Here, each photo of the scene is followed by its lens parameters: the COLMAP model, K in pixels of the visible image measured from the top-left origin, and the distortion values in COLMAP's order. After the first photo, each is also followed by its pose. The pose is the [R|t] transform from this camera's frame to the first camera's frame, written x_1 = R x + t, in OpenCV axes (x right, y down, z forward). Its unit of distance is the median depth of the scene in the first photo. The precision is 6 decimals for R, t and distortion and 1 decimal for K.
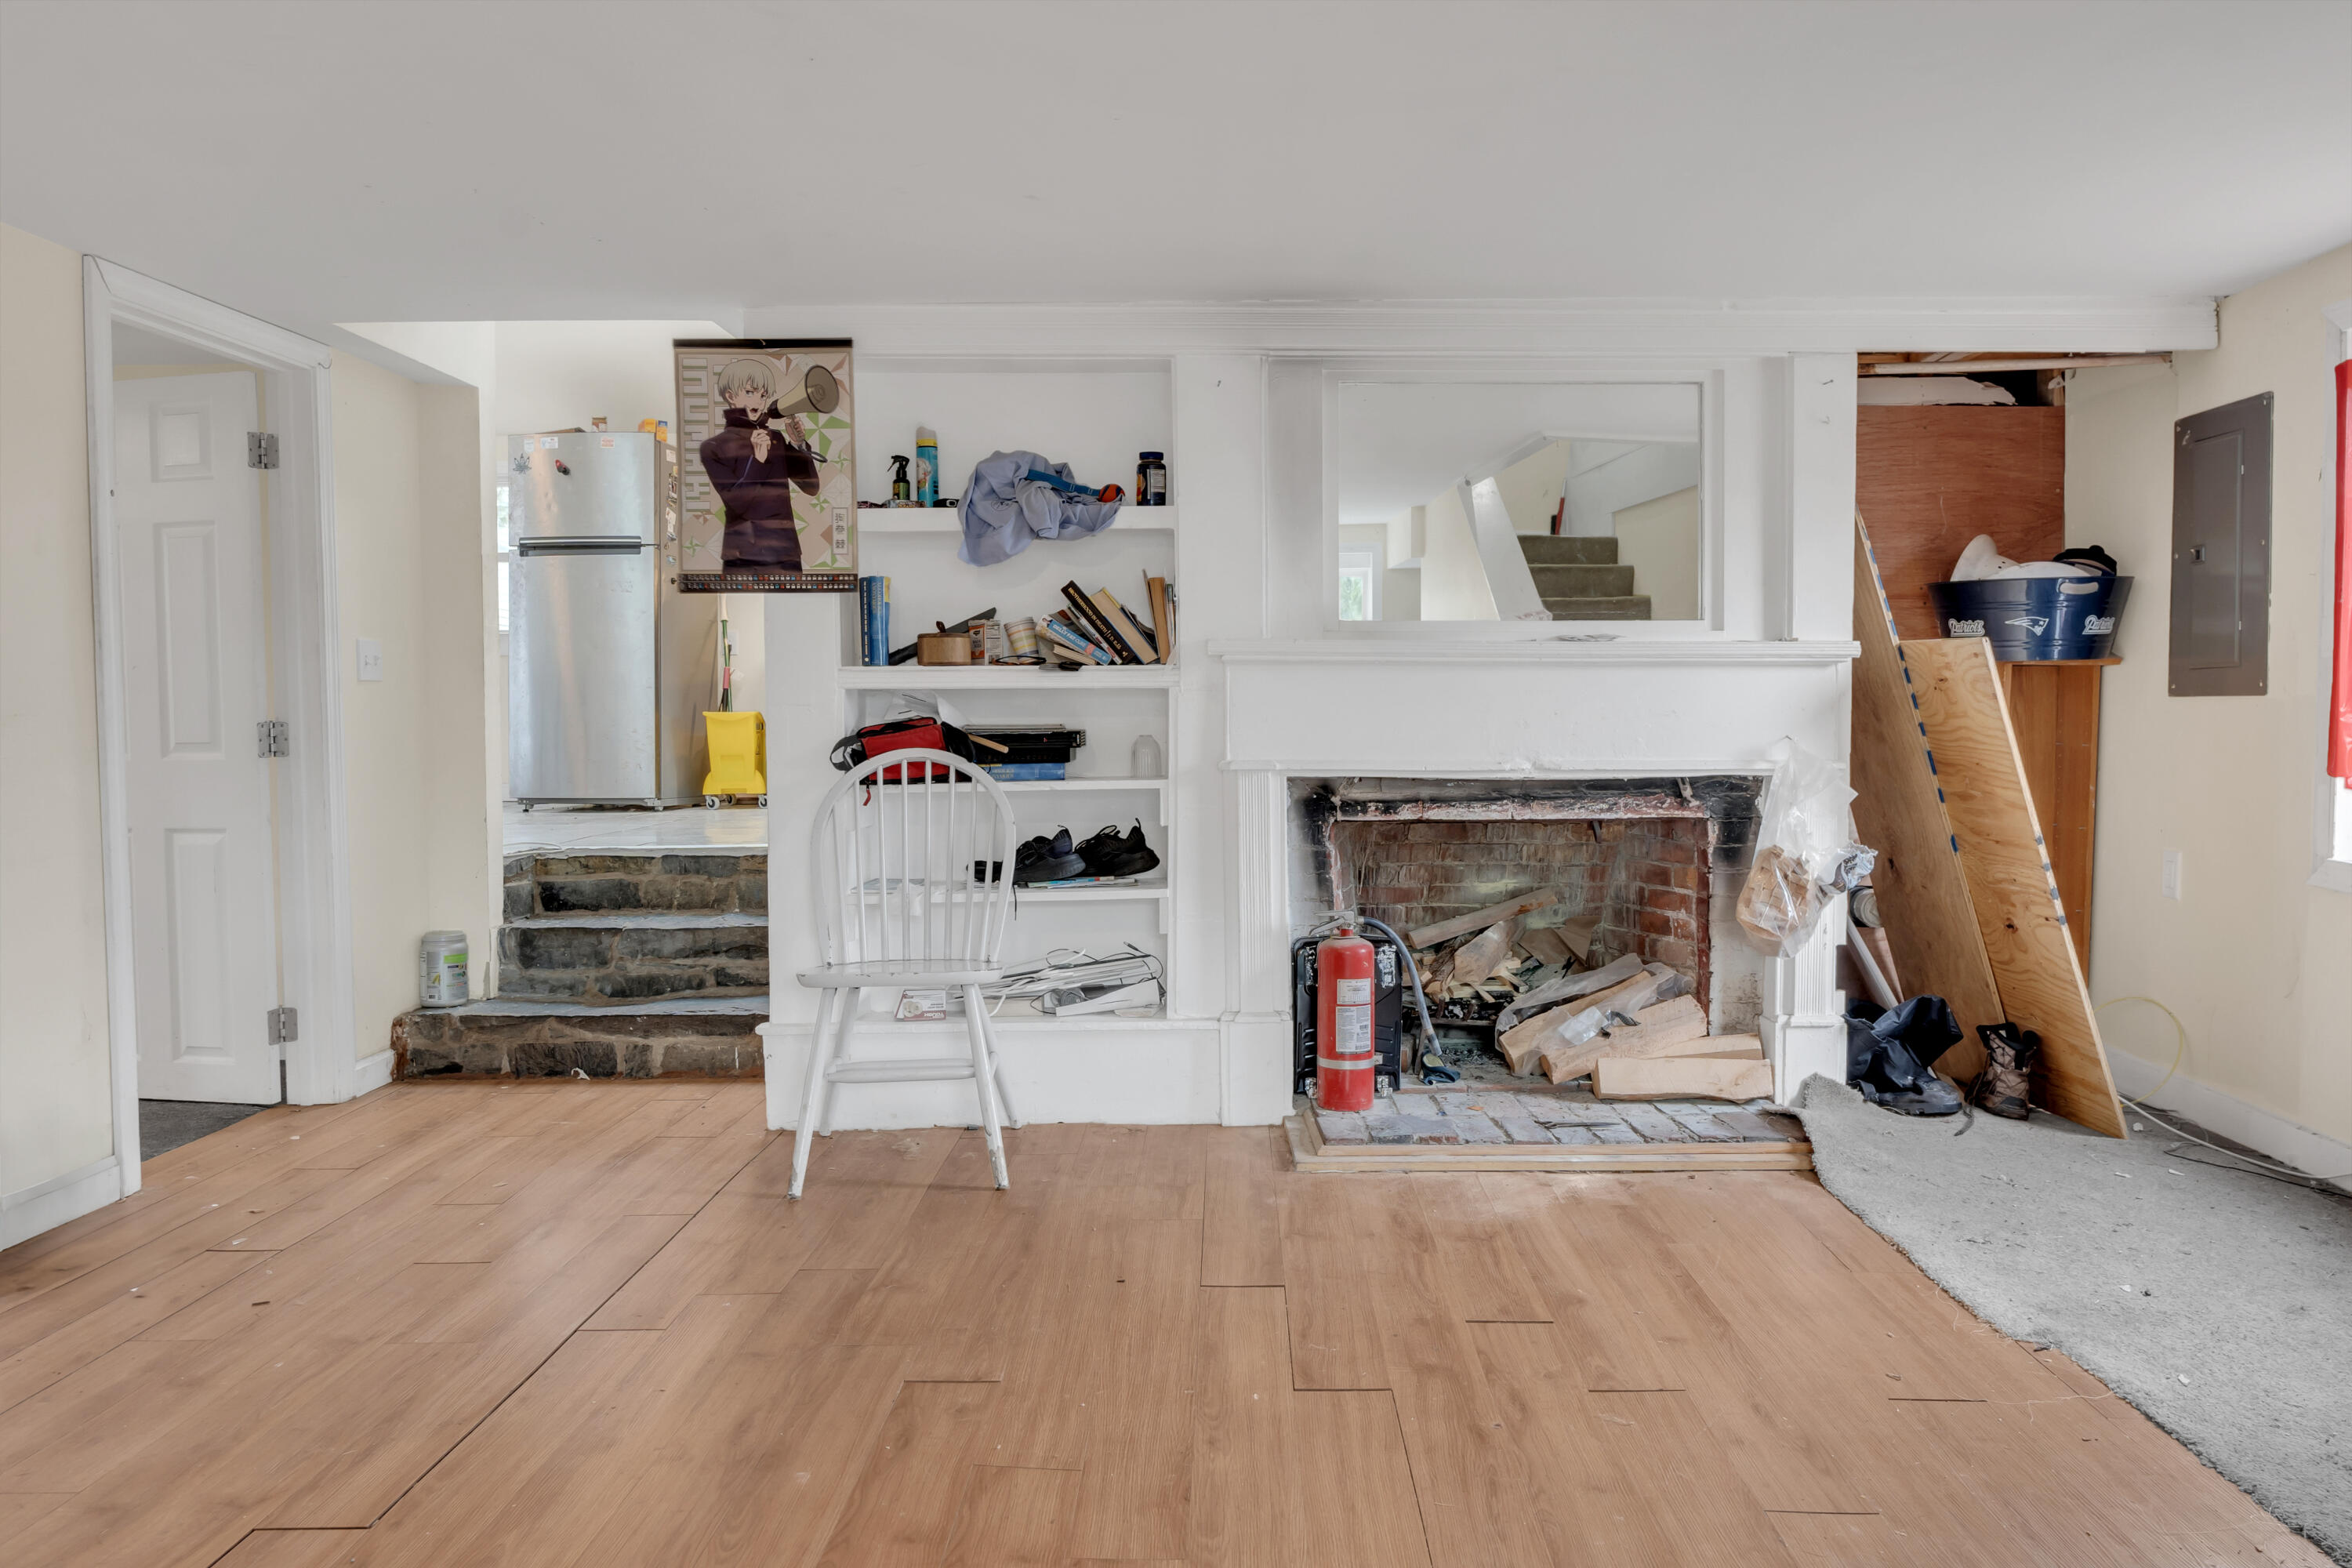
lens RADIAL K [[1604.4, 0, 1191.6], [0, 1604.4, 781.1], [0, 0, 1]] dist [-0.006340, -0.001750]
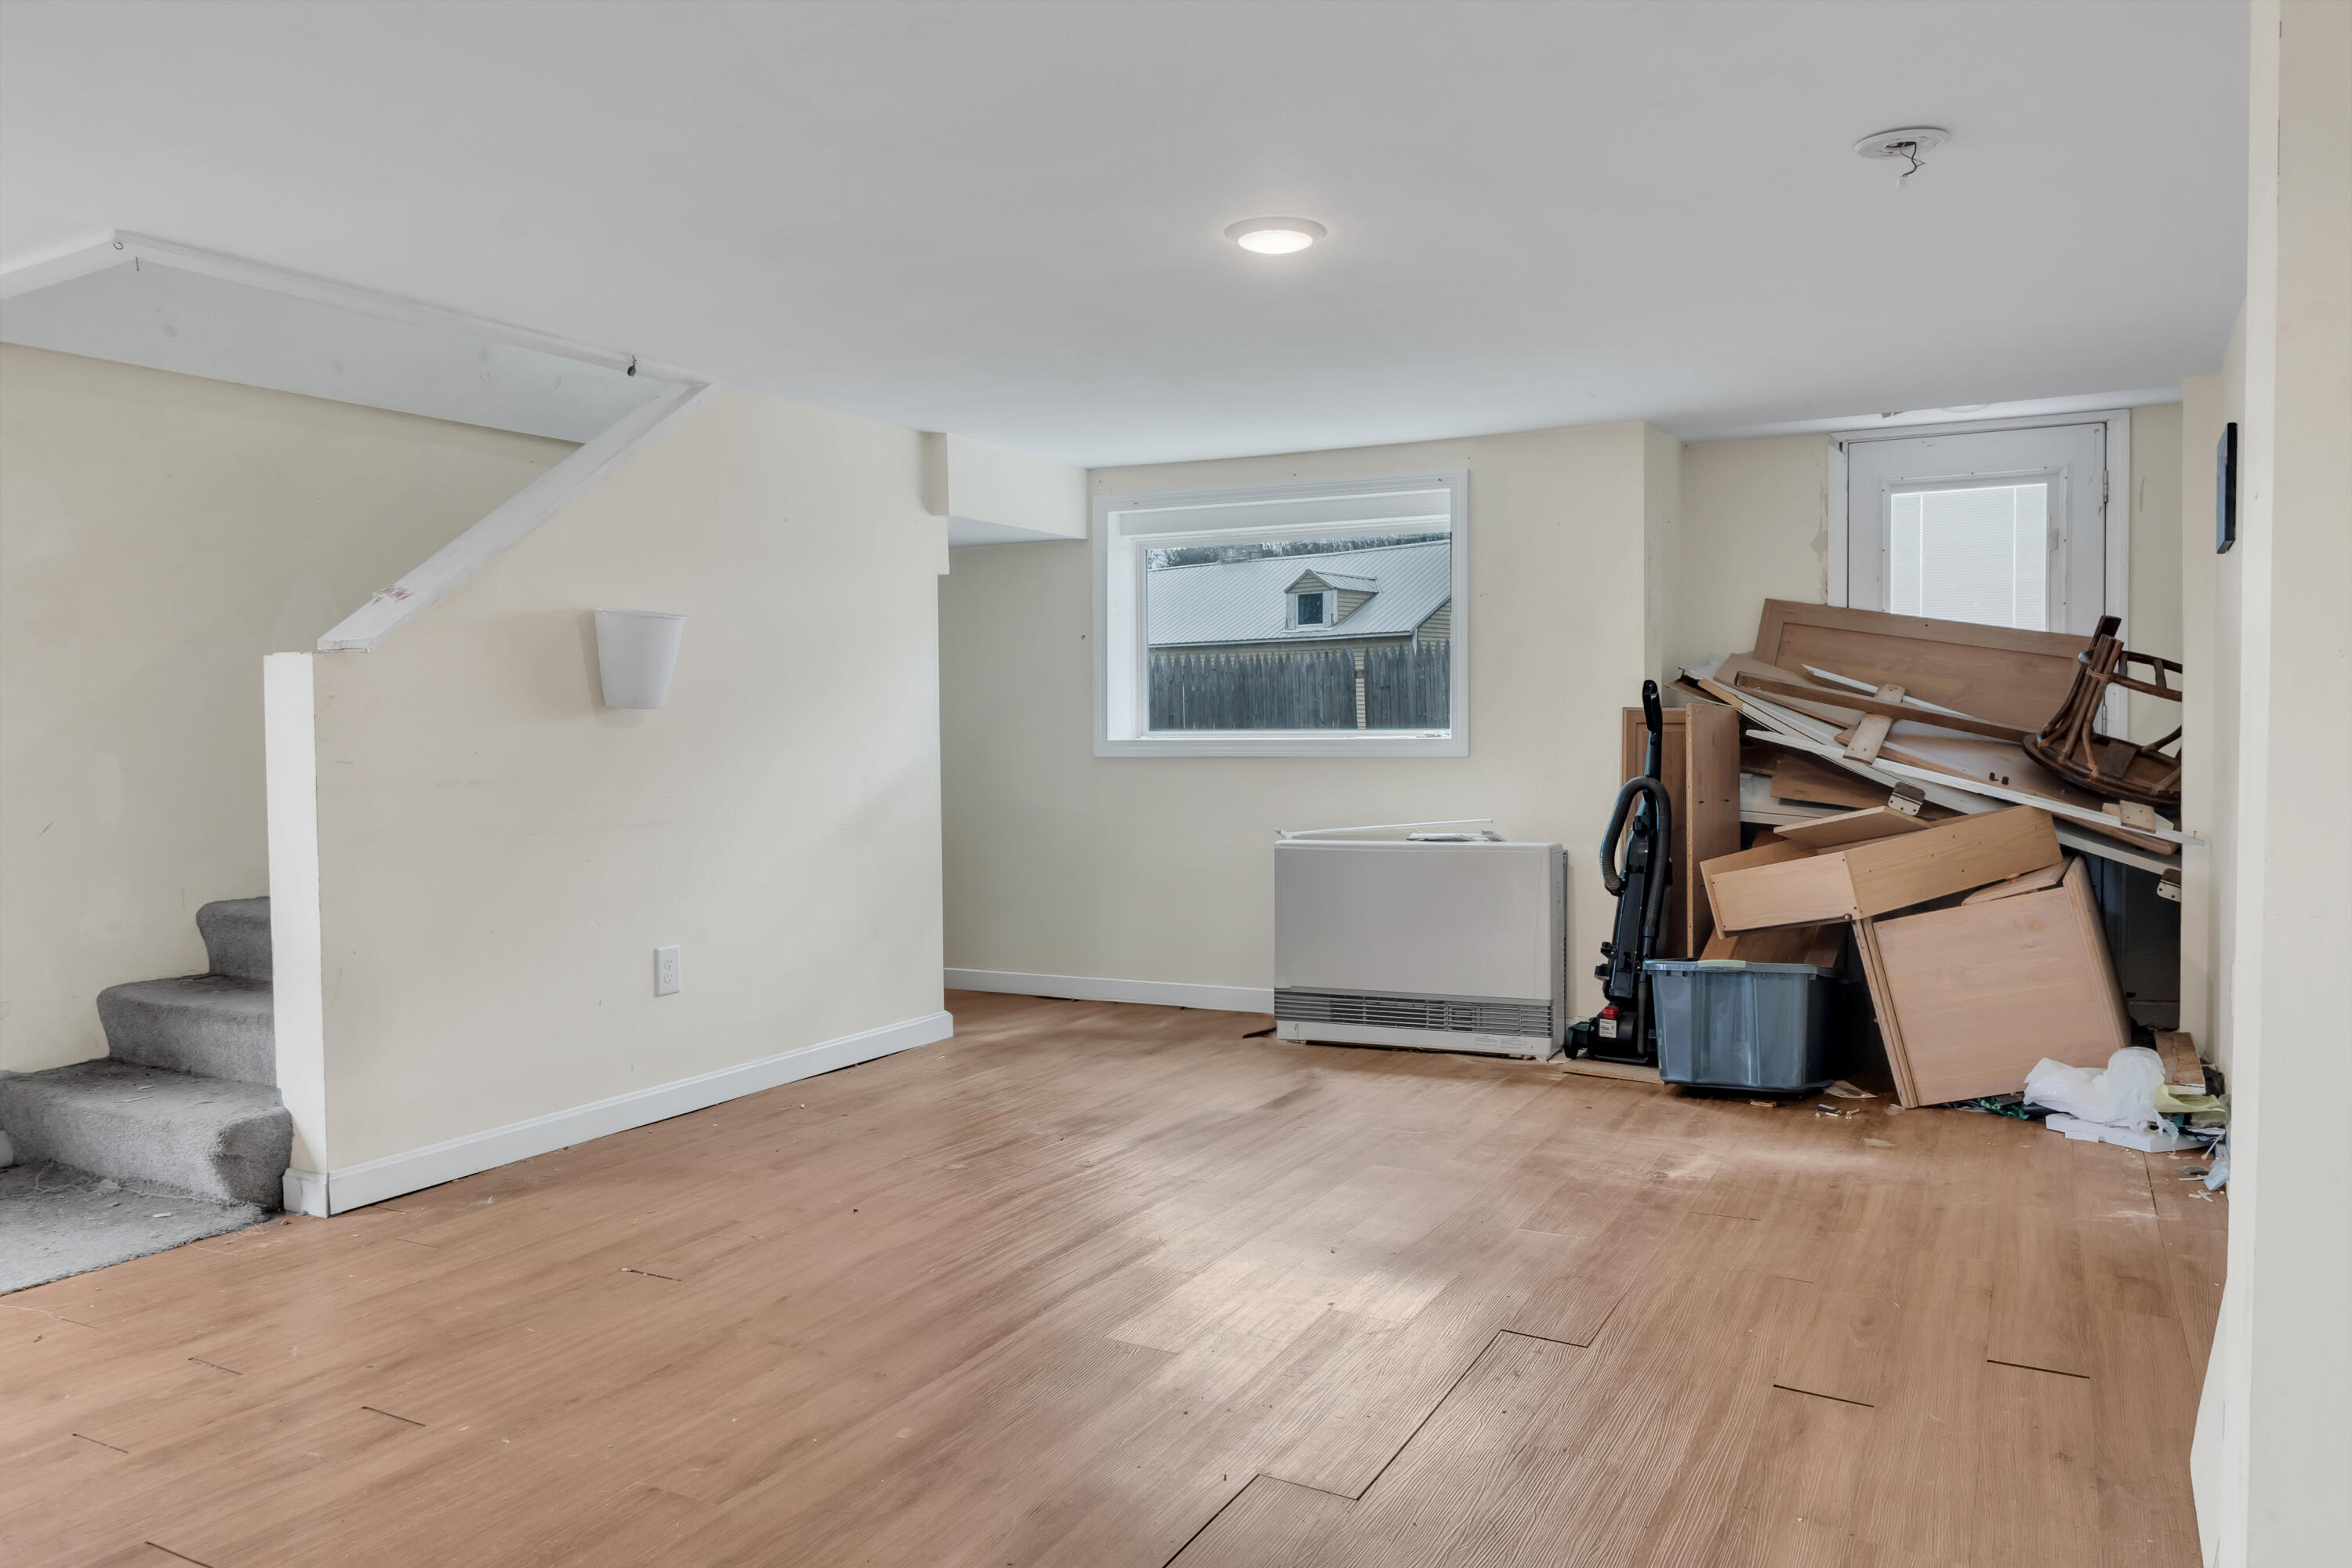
lens RADIAL K [[1604.4, 0, 1189.5], [0, 1604.4, 778.3], [0, 0, 1]] dist [-0.006340, -0.001750]
pose [[-0.895287, -0.002228, 0.445484, -0.840201], [0.033161, 0.996880, 0.071628, -0.080030], [-0.444253, 0.078900, -0.892420, 1.720752]]
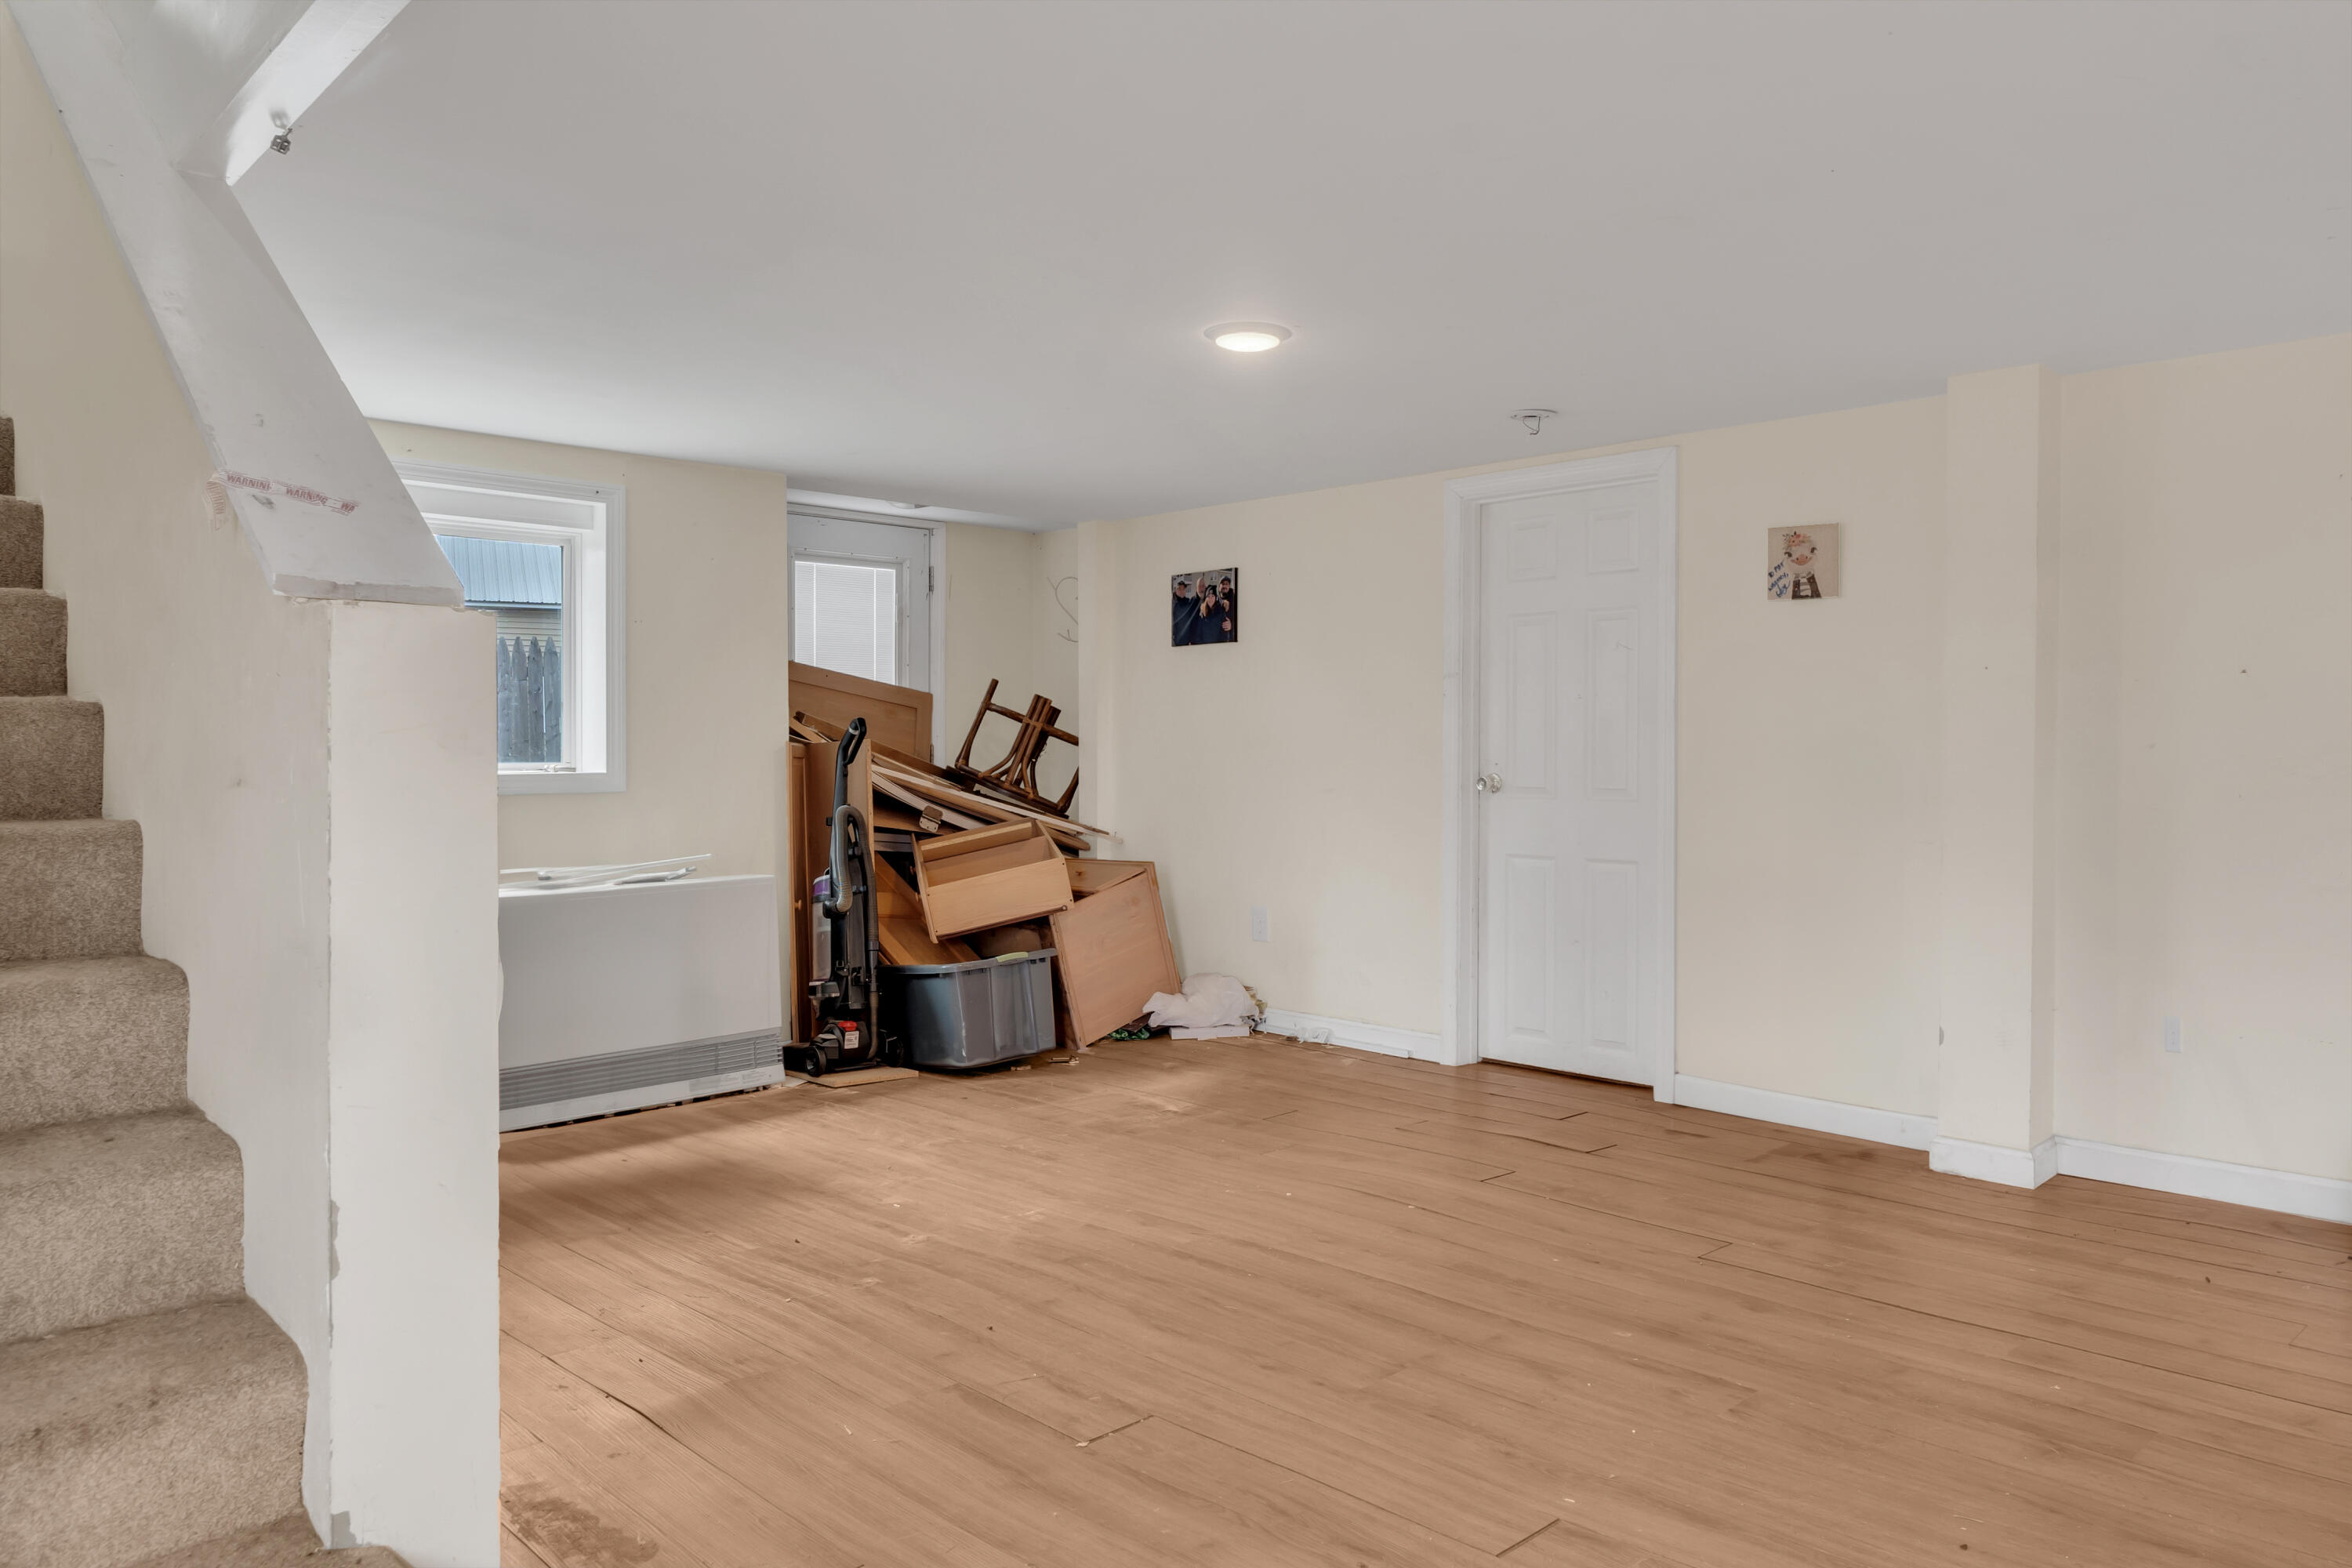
lens RADIAL K [[1604.4, 0, 1191.7], [0, 1604.4, 778.6], [0, 0, 1]] dist [-0.006340, -0.001750]
pose [[-0.699608, 0.020555, -0.714231, 0.892421], [-0.025989, 0.998193, 0.054184, -0.088546], [0.714054, 0.056469, -0.697810, 1.530460]]
